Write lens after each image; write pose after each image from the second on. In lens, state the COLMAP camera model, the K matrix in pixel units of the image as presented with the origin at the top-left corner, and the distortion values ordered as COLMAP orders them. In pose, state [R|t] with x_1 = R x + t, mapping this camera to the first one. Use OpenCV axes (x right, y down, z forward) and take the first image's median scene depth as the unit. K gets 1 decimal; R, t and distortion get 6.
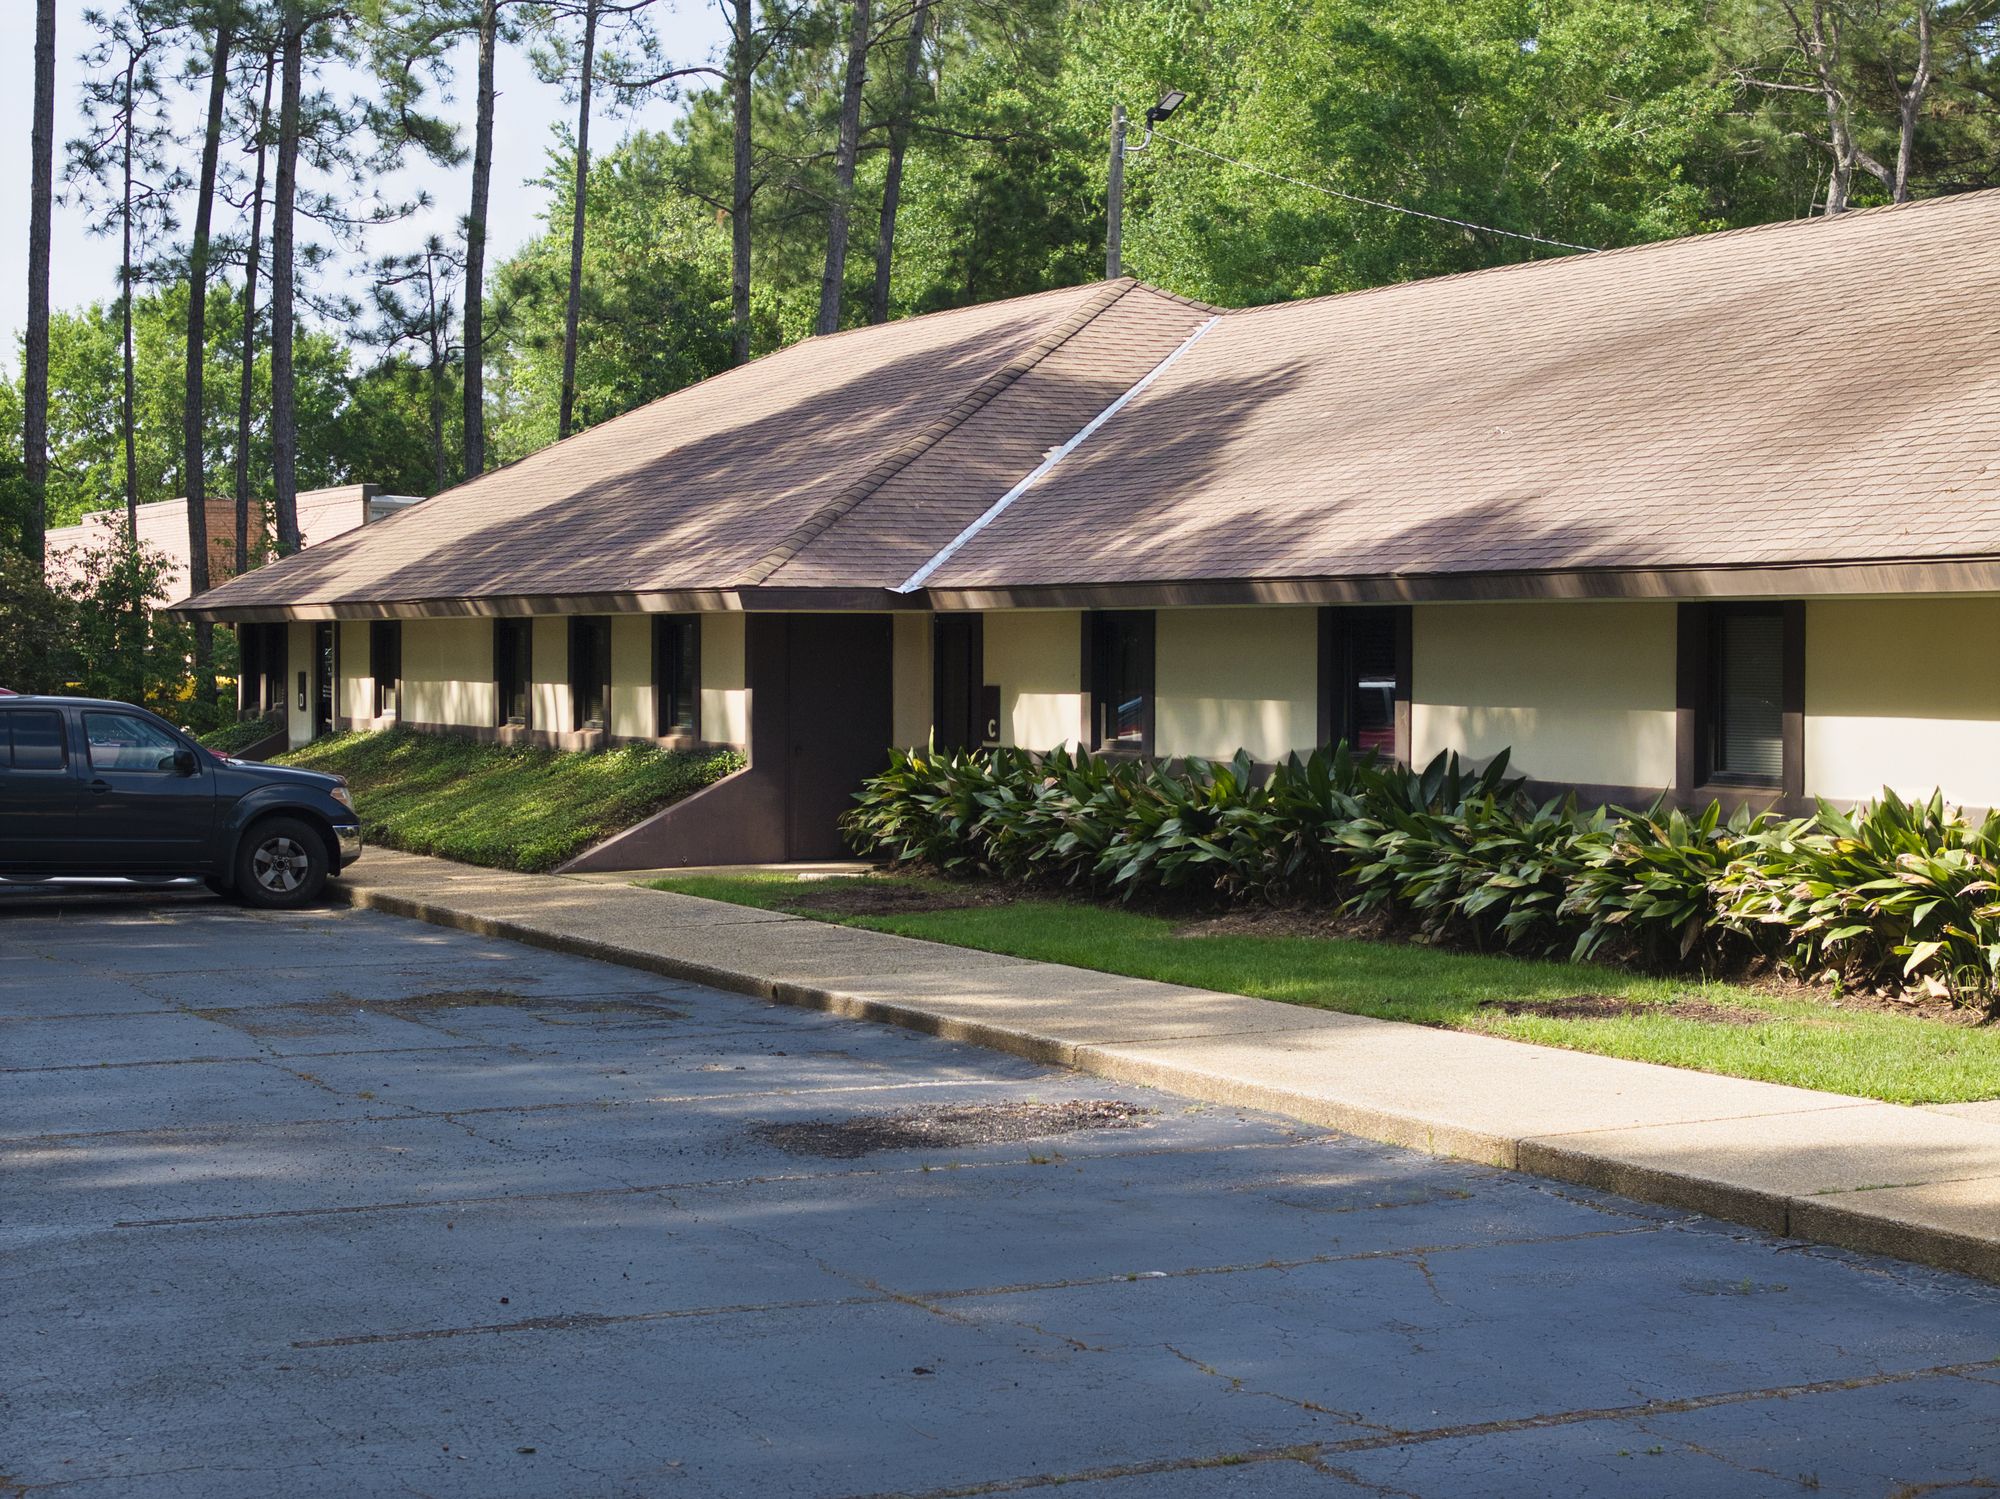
lens RADIAL K [[4214.8, 0, 1000.0], [0, 4214.8, 749.5], [0, 0, 1]] dist [-0.264457, 0.513108]
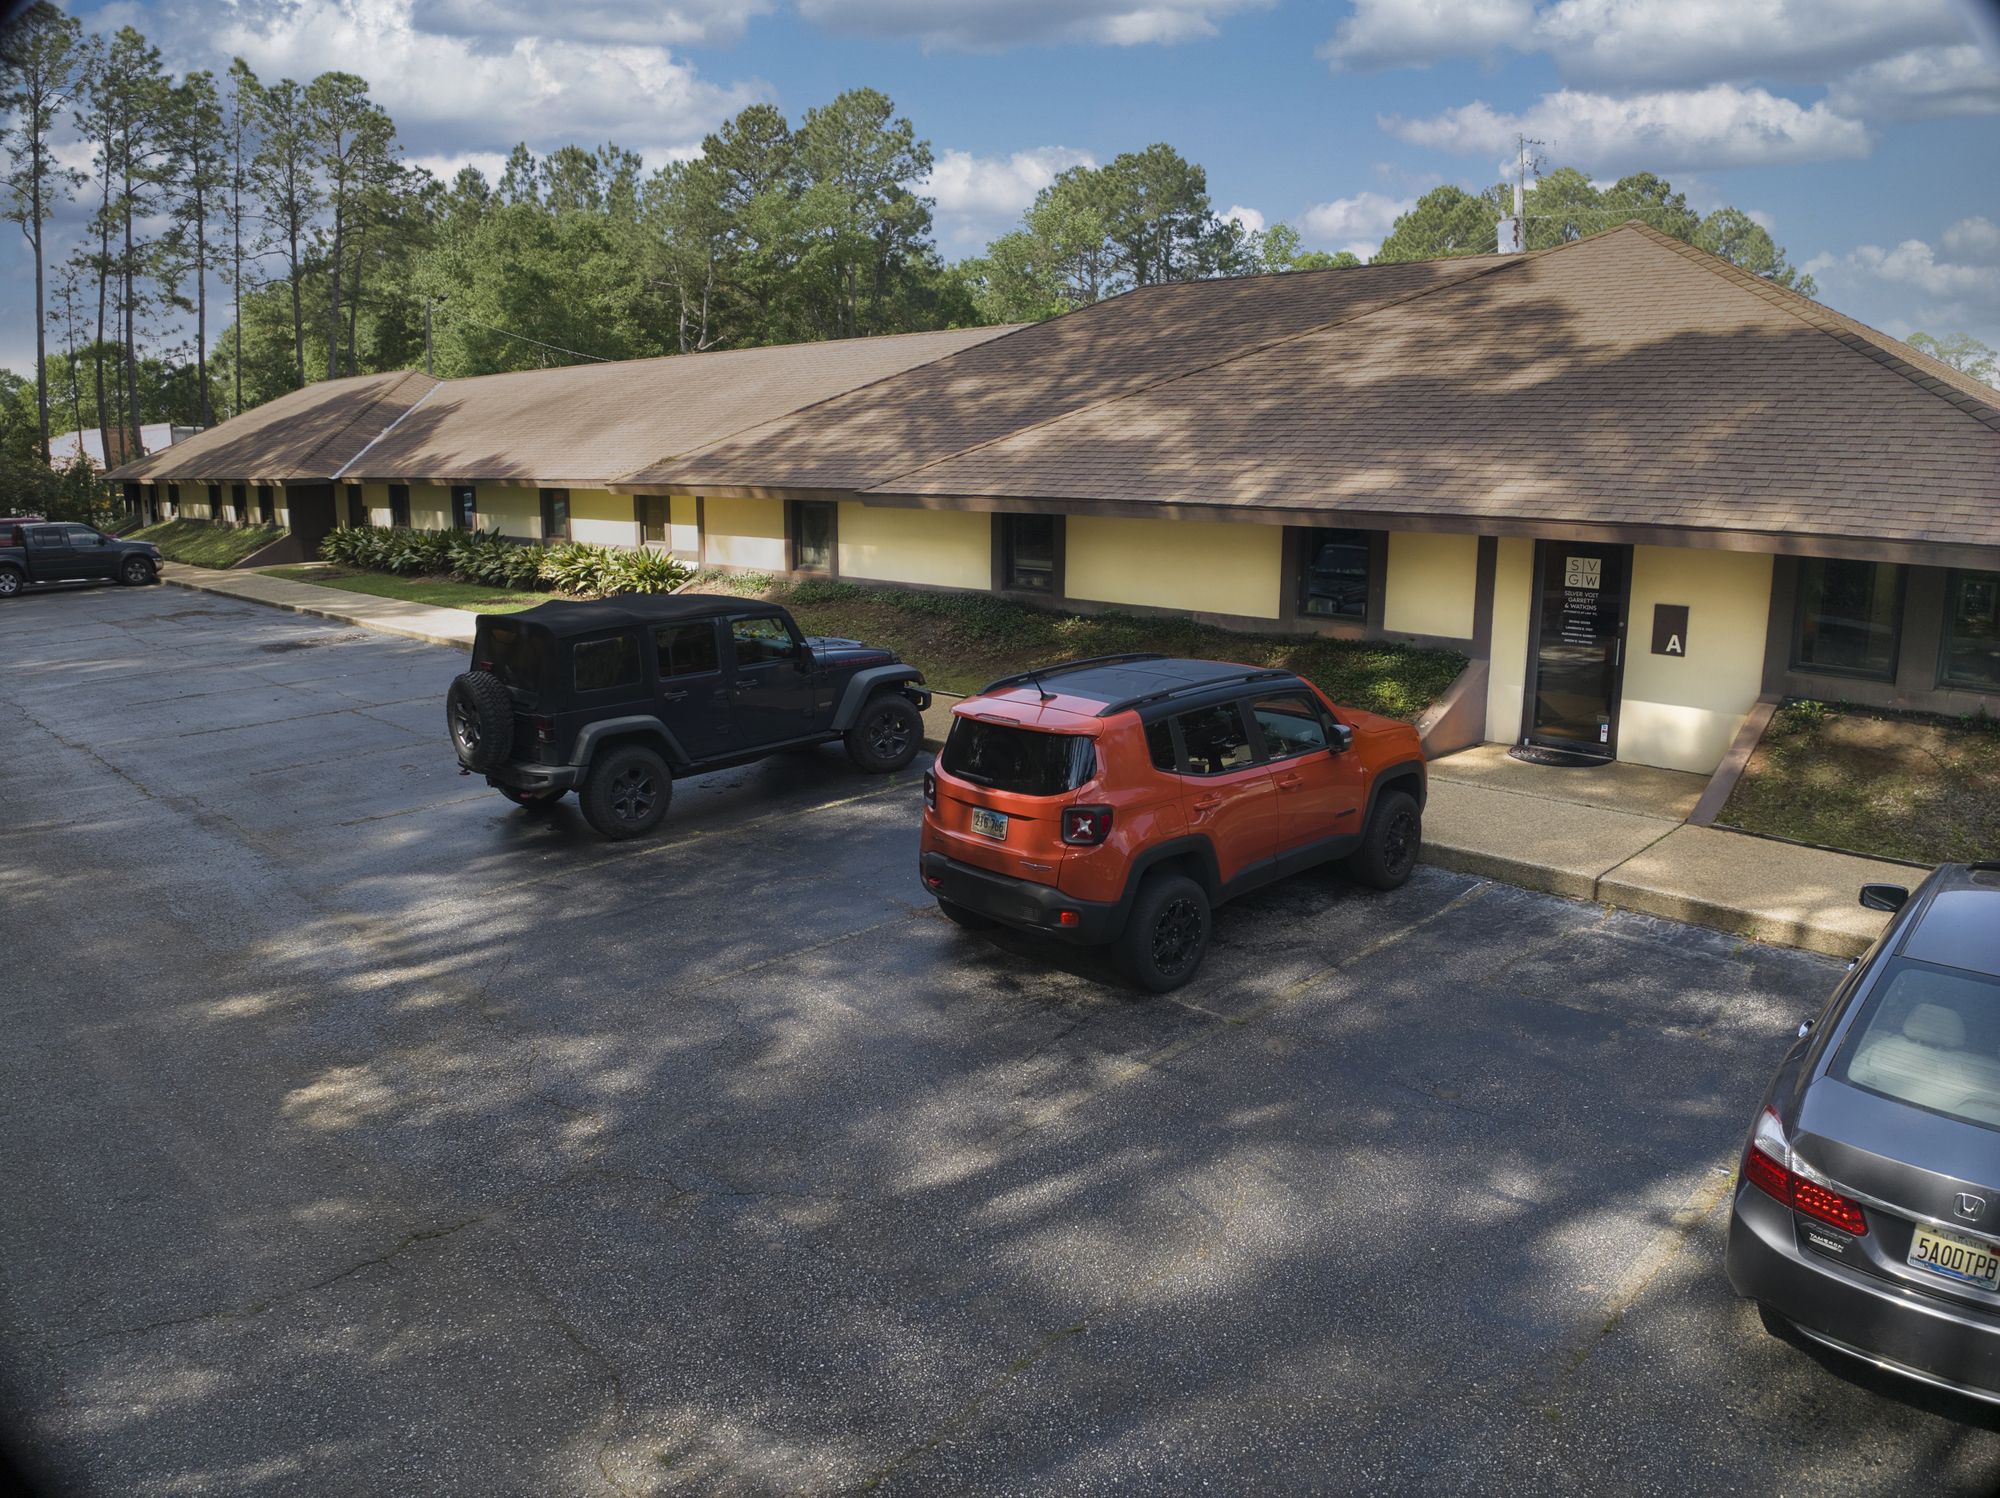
lens RADIAL K [[1449.0, 0, 1000.0], [0, 1449.0, 749.0], [0, 0, 1]] dist [-0.117192, -0.000458]
pose [[0.931113, -0.075078, 0.356921, 0.048964], [0.011216, 0.984016, 0.177727, -0.017098], [-0.364559, -0.161480, 0.917072, -0.200850]]
